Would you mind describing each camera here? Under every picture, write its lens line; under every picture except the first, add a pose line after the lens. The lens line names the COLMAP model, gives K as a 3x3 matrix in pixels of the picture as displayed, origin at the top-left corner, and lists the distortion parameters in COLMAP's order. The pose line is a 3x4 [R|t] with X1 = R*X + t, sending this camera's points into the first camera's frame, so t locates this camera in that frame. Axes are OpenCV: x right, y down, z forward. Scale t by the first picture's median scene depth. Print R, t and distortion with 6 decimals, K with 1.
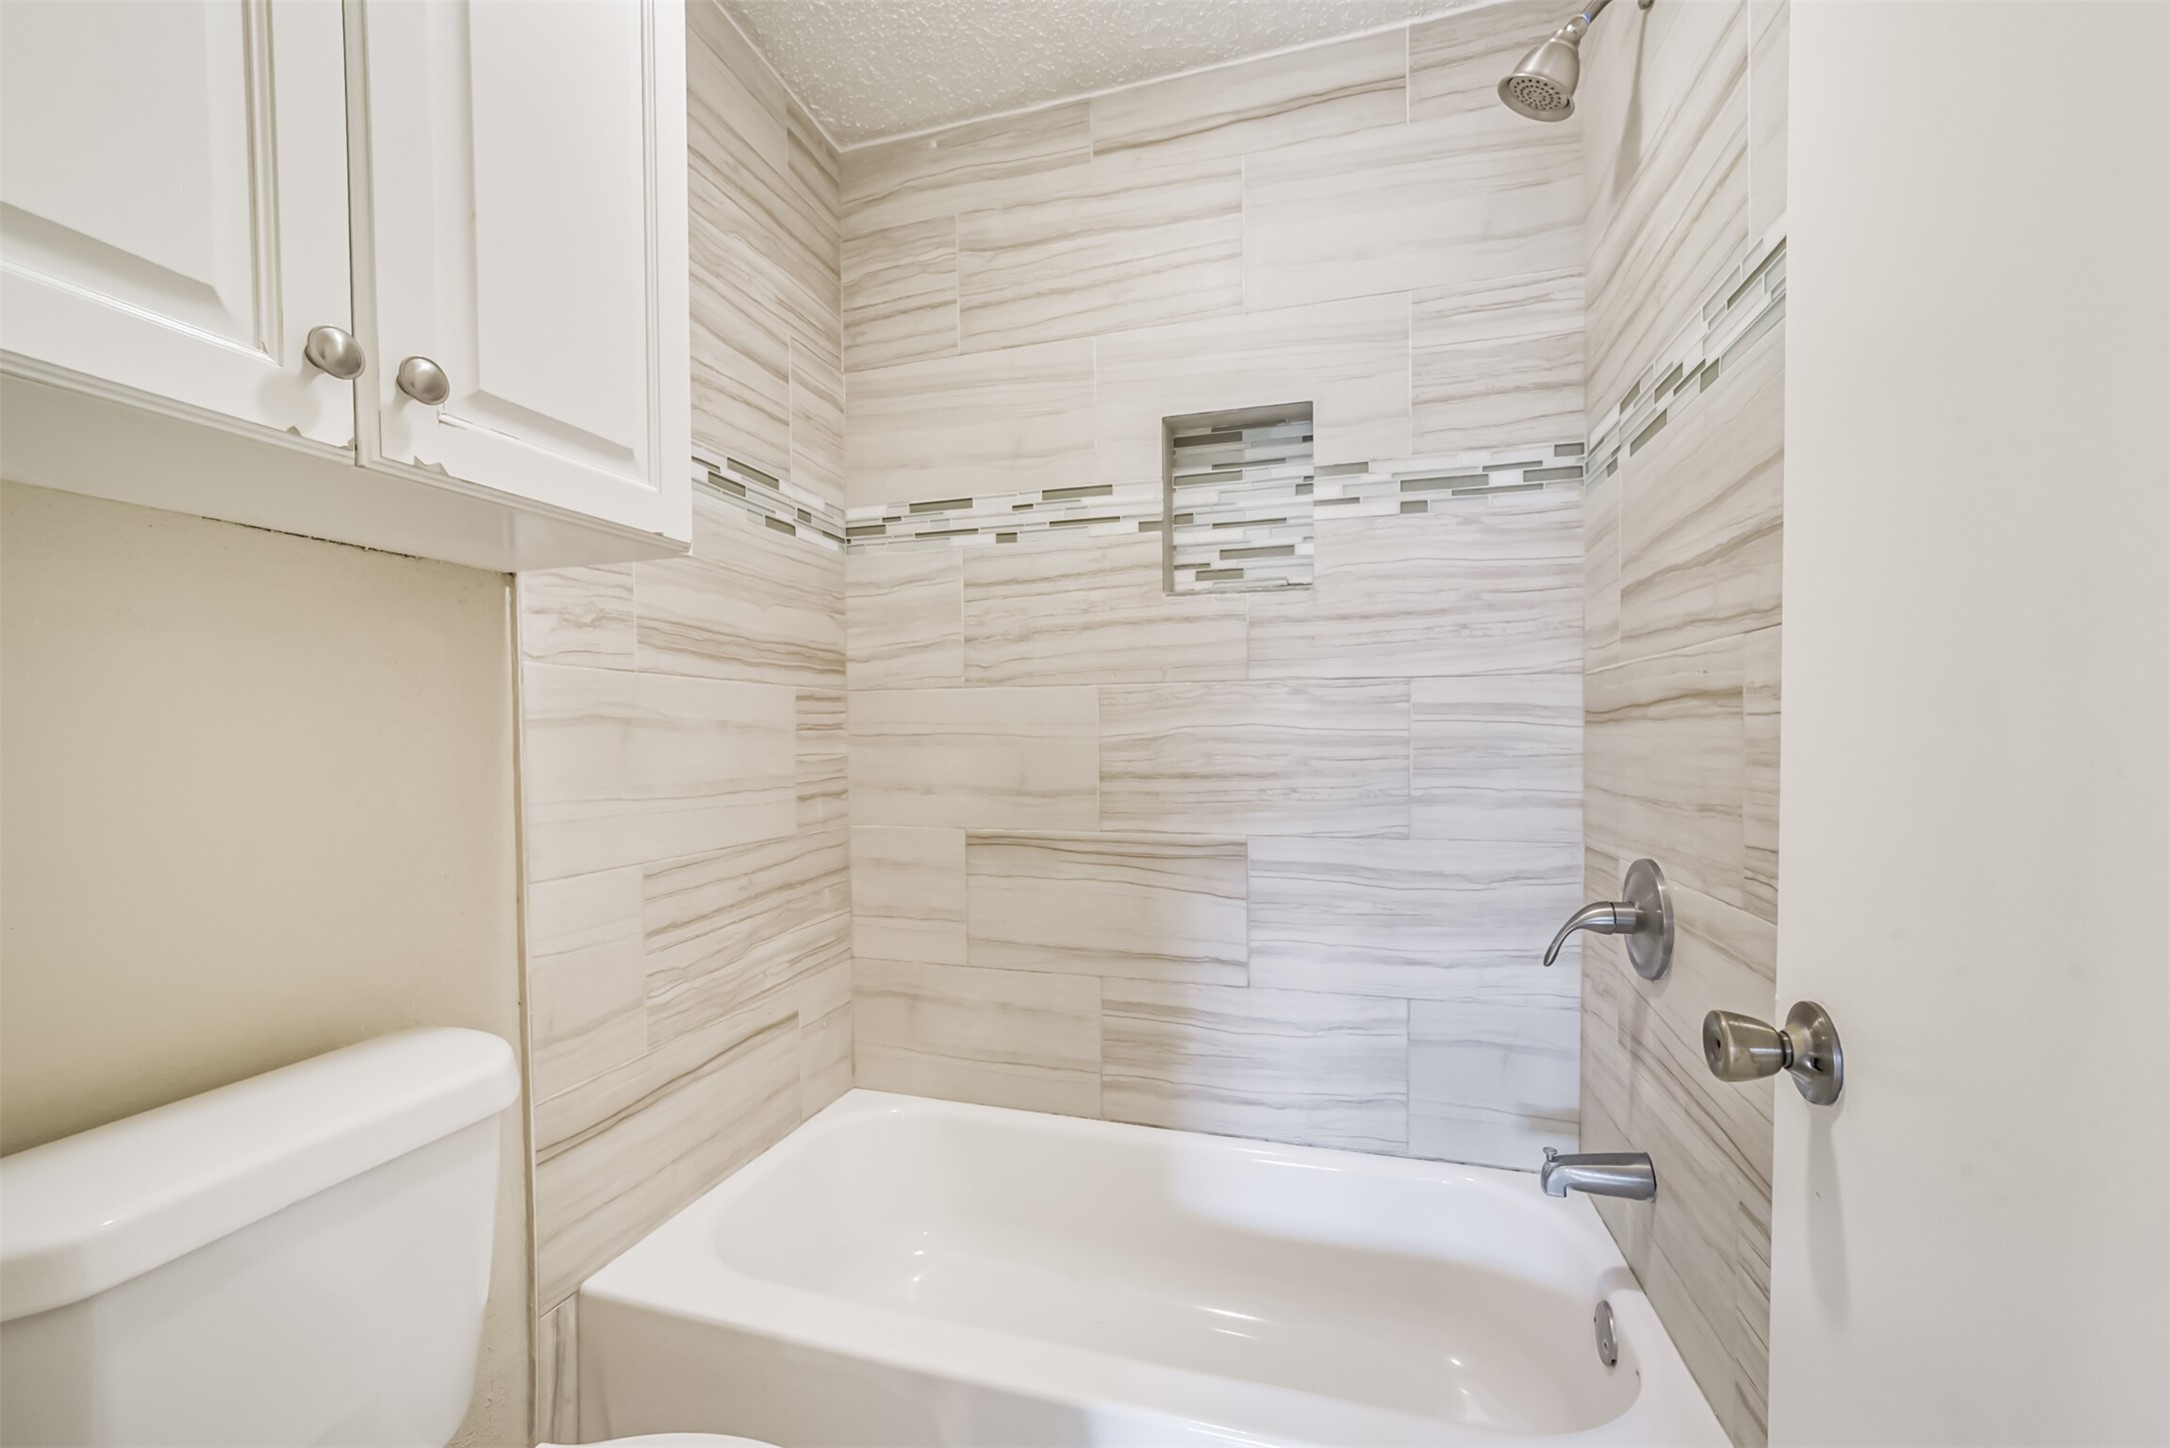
lens RADIAL K [[837.6, 0, 1085.3], [0, 837.6, 753.9], [0, 0, 1]] dist [-0.016184, 0.009149]
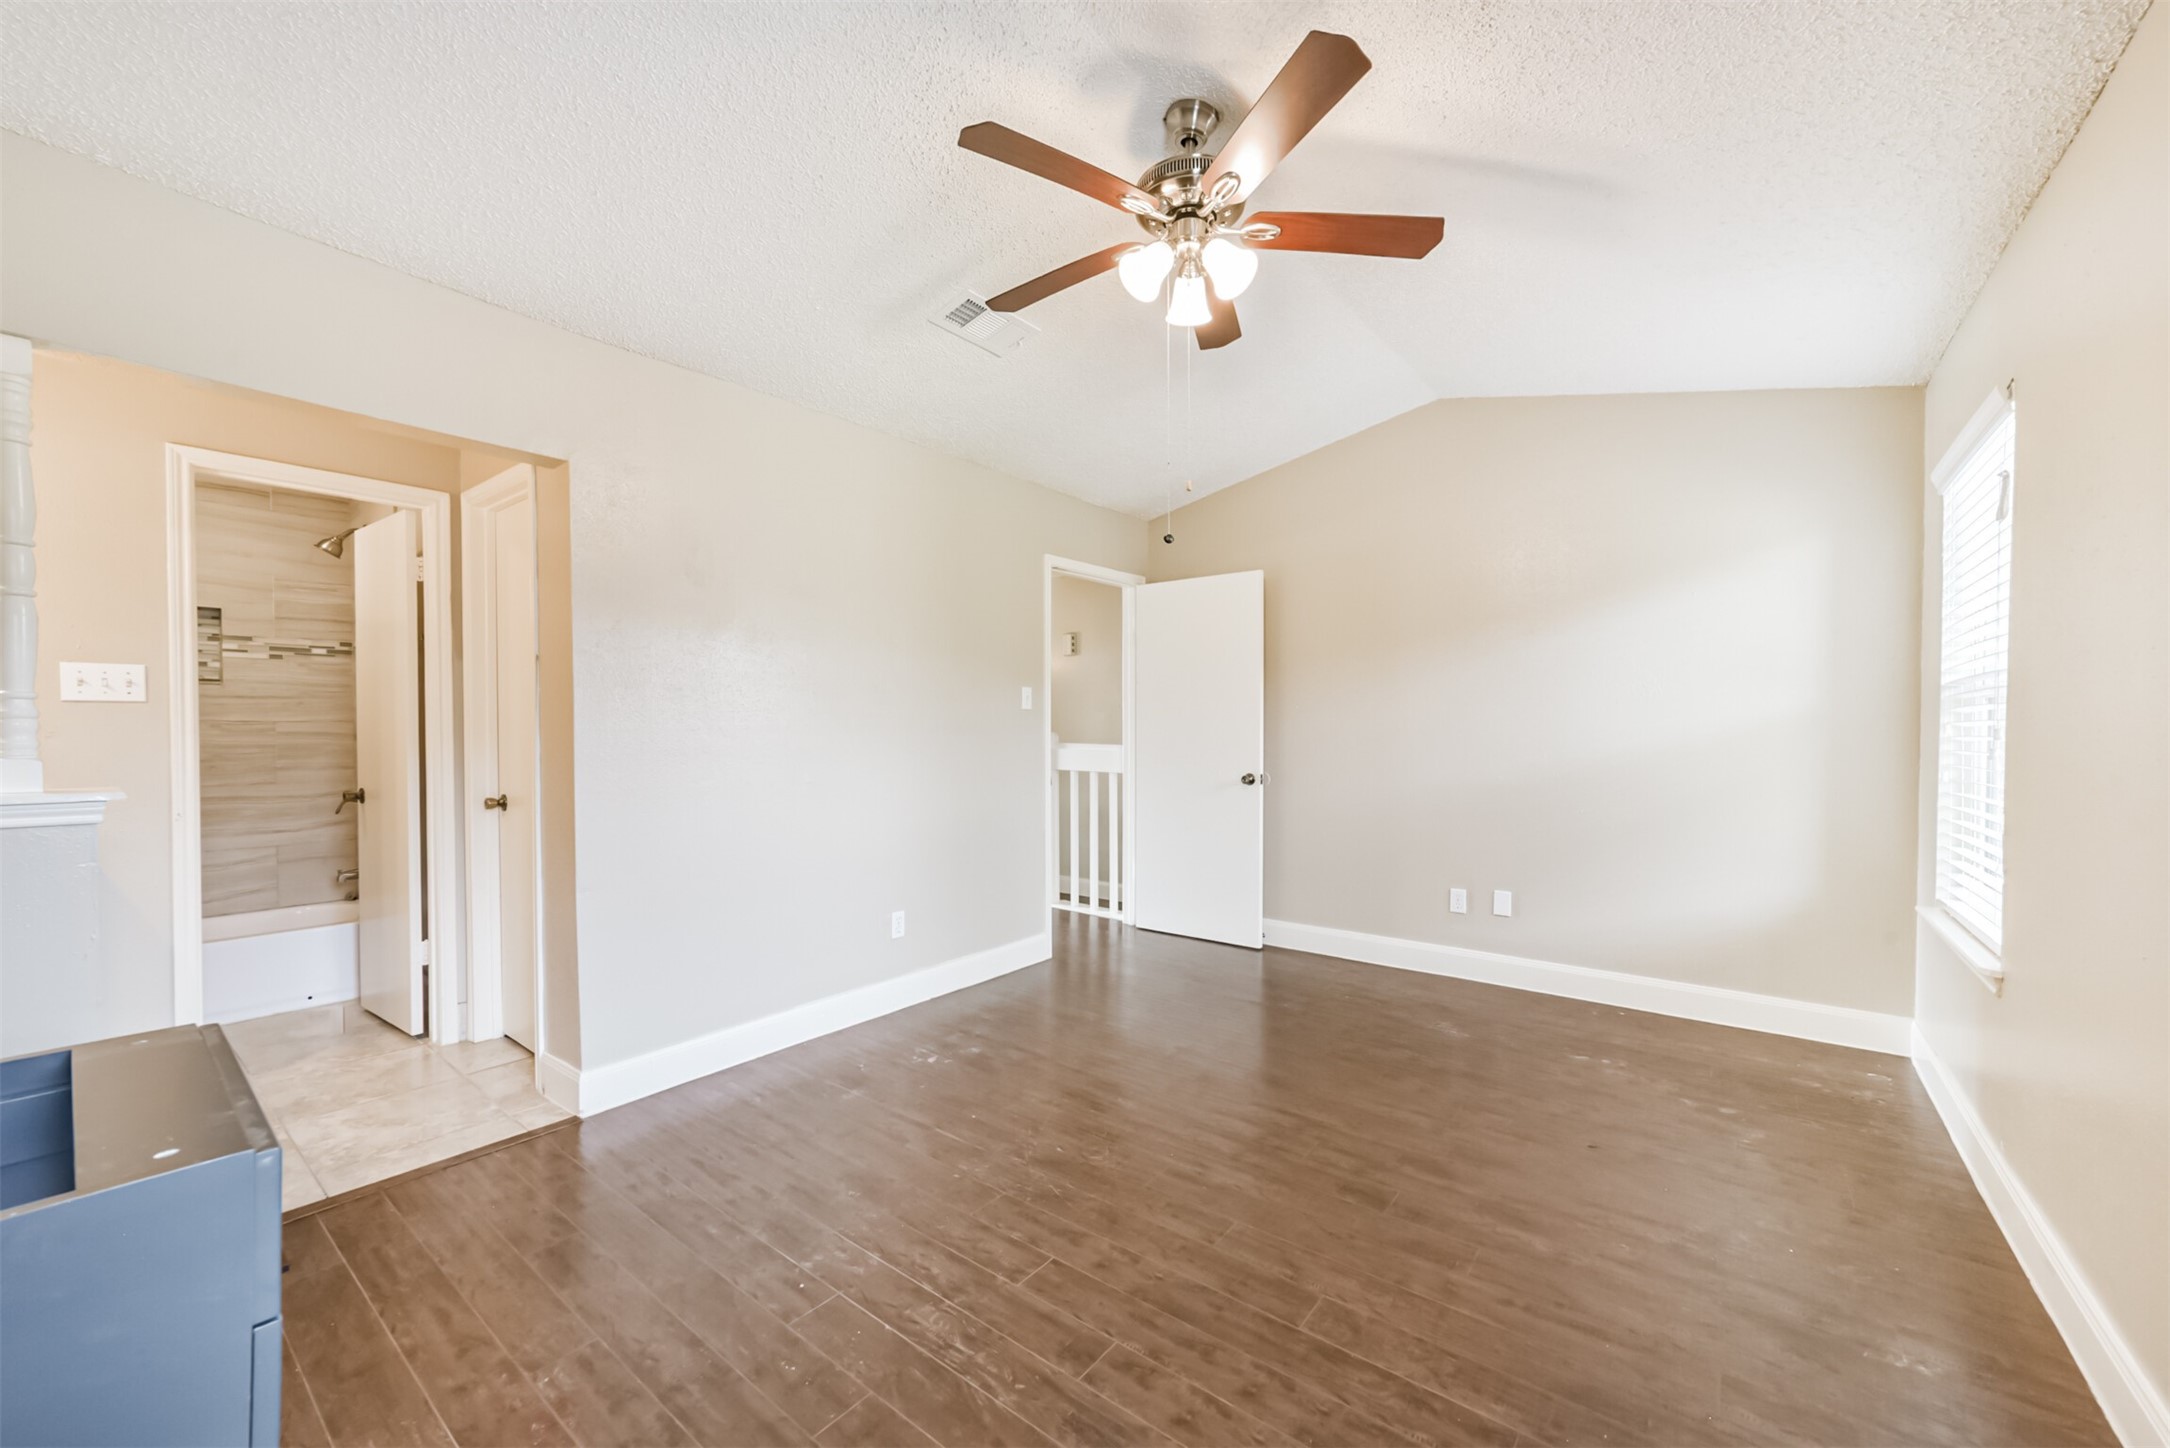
lens RADIAL K [[837.7, 0, 1094.3], [0, 837.7, 741.1], [0, 0, 1]] dist [-0.021249, 0.010494]
pose [[0.360359, -0.009681, 0.932764, -1.031070], [0.021451, 0.999768, 0.002089, 0.017286], [-0.932567, 0.019256, 0.360483, -2.162365]]
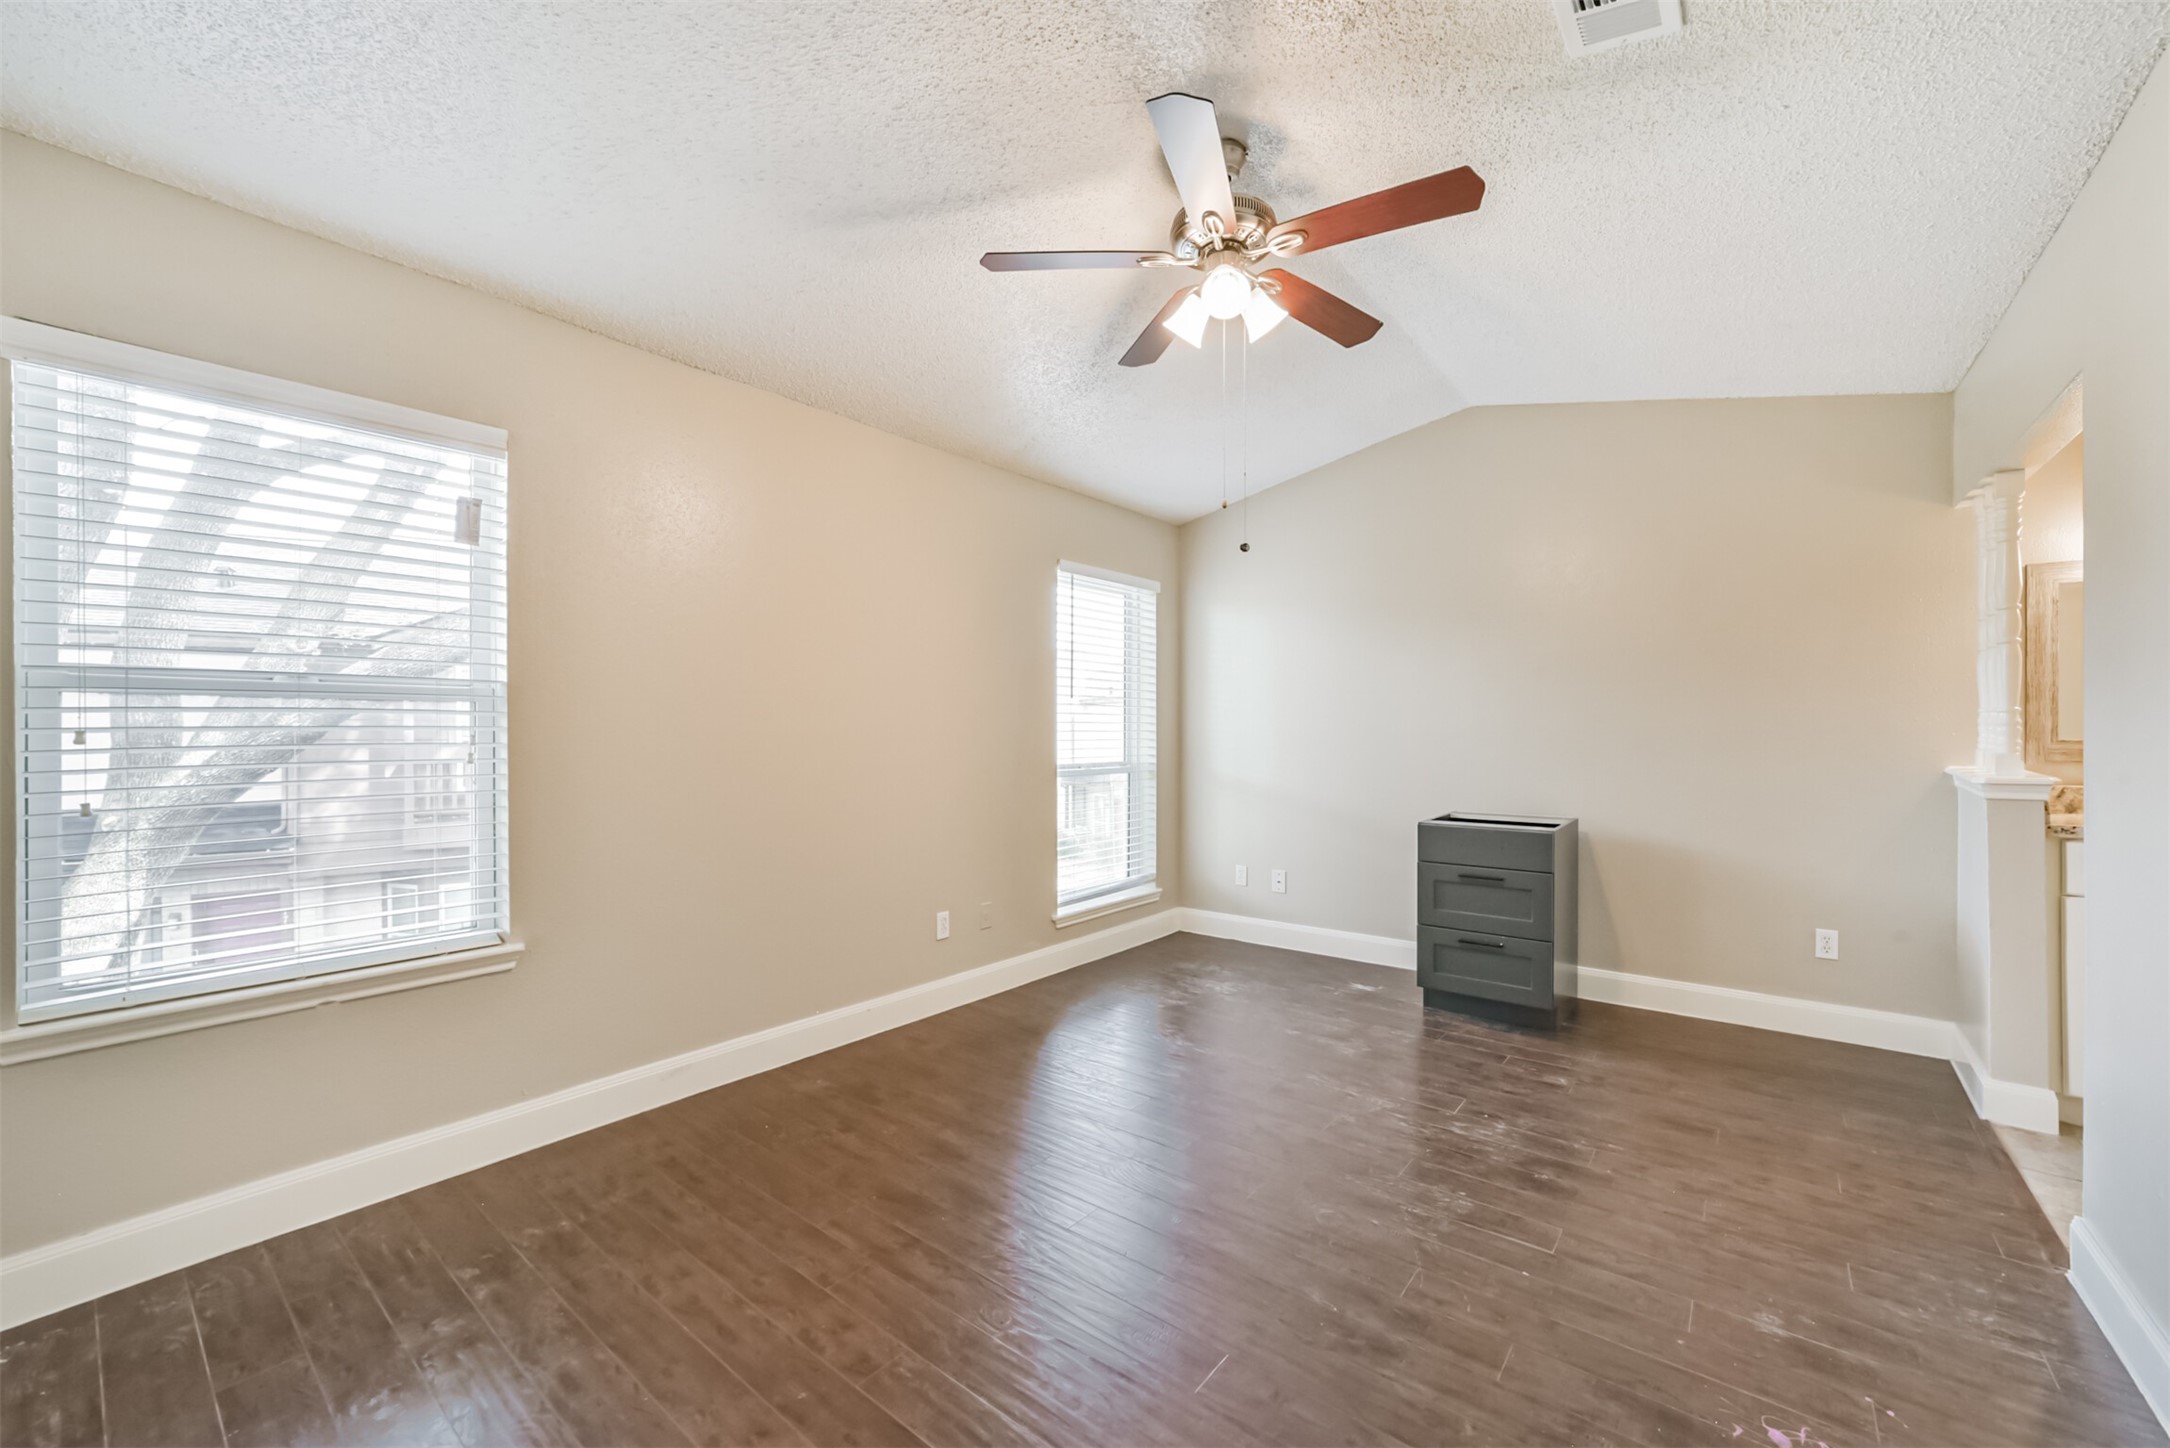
lens RADIAL K [[856.8, 0, 1085.0], [0, 856.8, 724.0], [0, 0, 1]] dist [-0.023998, 0.010802]
pose [[-0.381921, 0.003033, -0.924190, 1.646620], [-0.019681, 0.999741, 0.011414, -0.025041], [0.923985, 0.022548, -0.381763, -1.497329]]
